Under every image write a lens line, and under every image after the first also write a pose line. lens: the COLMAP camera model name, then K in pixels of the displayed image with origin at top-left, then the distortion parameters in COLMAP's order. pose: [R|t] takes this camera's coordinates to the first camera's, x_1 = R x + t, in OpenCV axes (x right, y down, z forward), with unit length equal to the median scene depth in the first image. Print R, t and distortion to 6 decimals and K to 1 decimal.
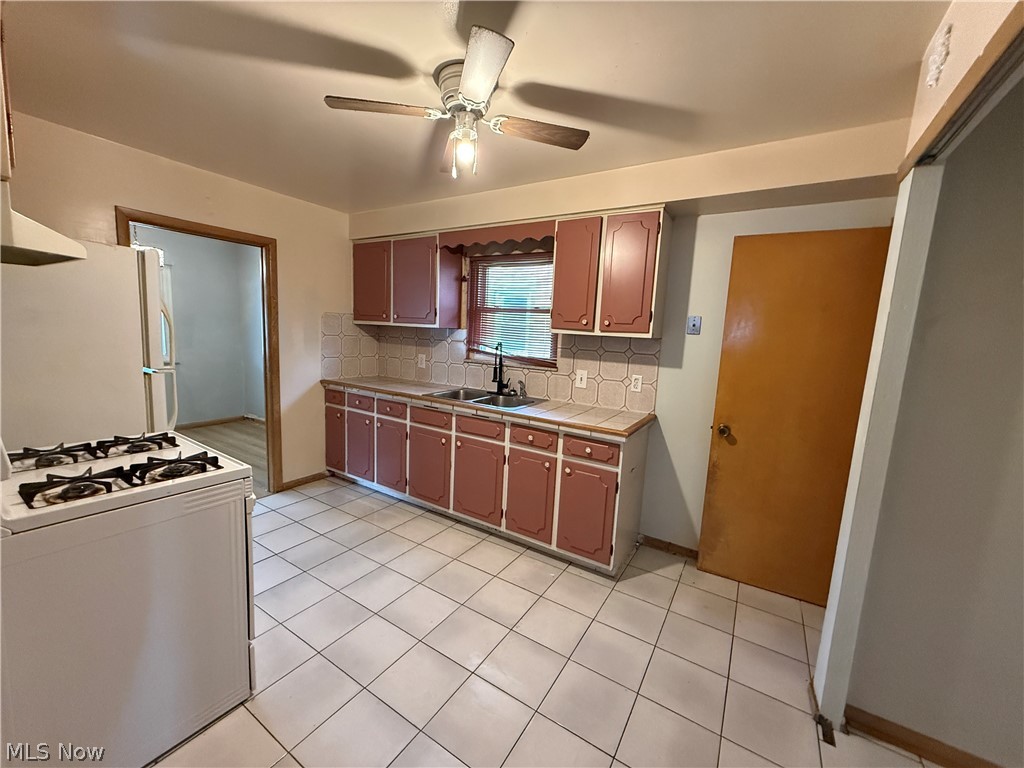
lens RADIAL K [[407.1, 0, 511.9], [0, 407.1, 382.5], [0, 0, 1]] dist [0.001985, -0.000617]
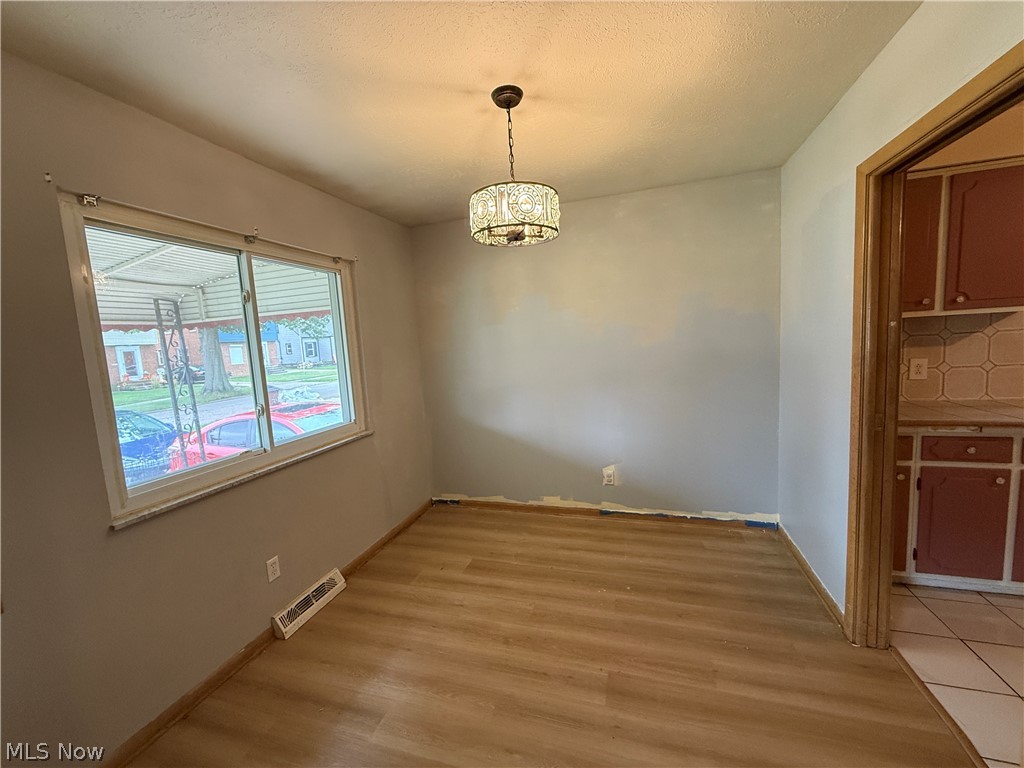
lens RADIAL K [[407.1, 0, 516.1], [0, 407.1, 382.2], [0, 0, 1]] dist [0.001985, -0.000617]
pose [[0.960516, -0.134079, 0.243787, -1.175701], [0.138038, 0.990427, 0.000854, -0.142060], [-0.241568, 0.032831, 0.969828, 0.619396]]
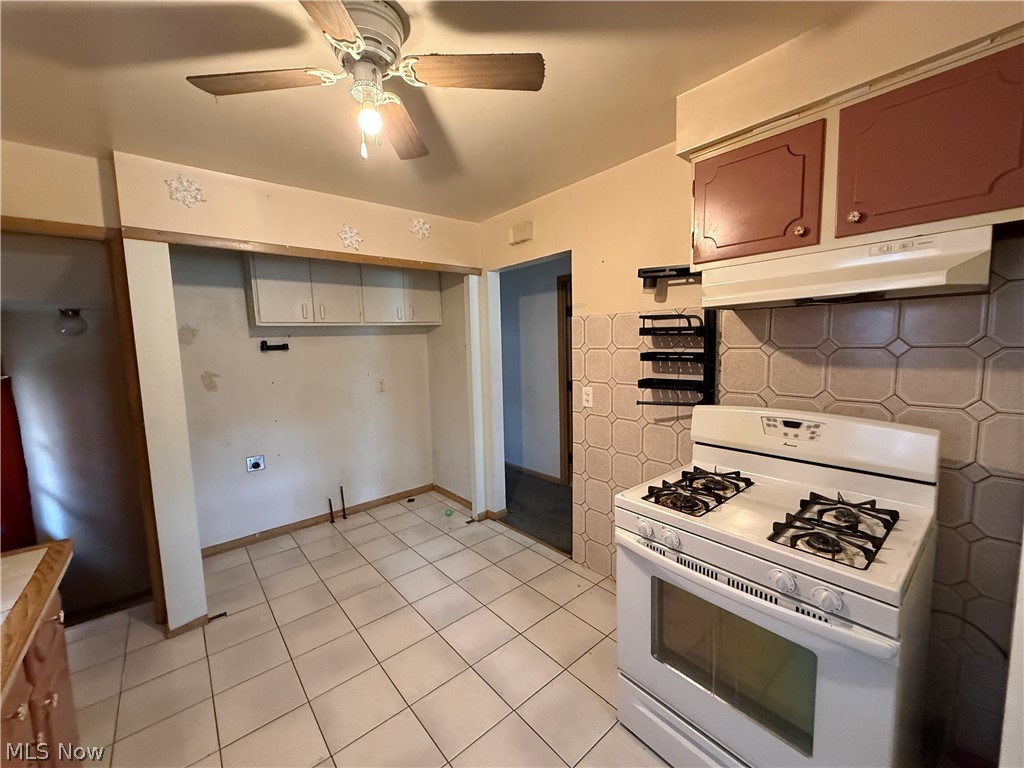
lens RADIAL K [[407.1, 0, 513.9], [0, 407.1, 380.5], [0, 0, 1]] dist [0.001985, -0.000617]
pose [[-0.952089, -0.046951, 0.302195, -0.308493], [0.021713, 0.975273, 0.219934, -0.131626], [-0.305049, 0.215958, -0.927527, 0.868685]]
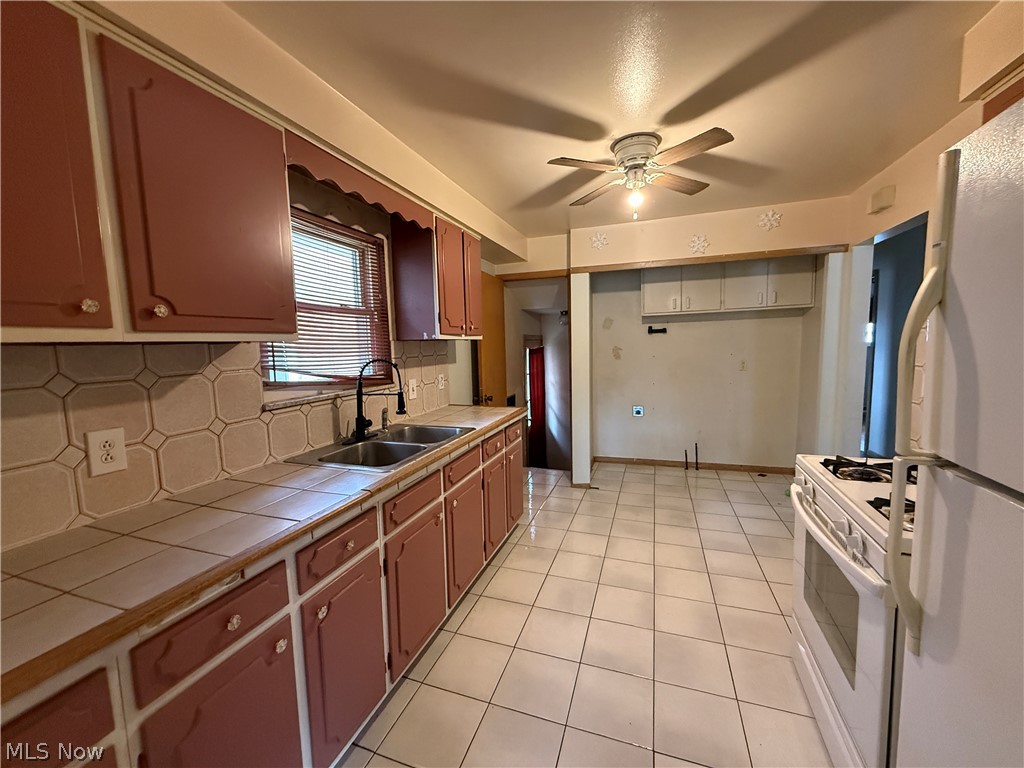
lens RADIAL K [[407.1, 0, 509.2], [0, 407.1, 385.0], [0, 0, 1]] dist [0.001985, -0.000617]
pose [[-0.213348, -0.144385, 0.966248, -0.692380], [0.136179, 0.974969, 0.175757, -0.136432], [-0.967439, 0.169080, -0.188345, 0.881552]]
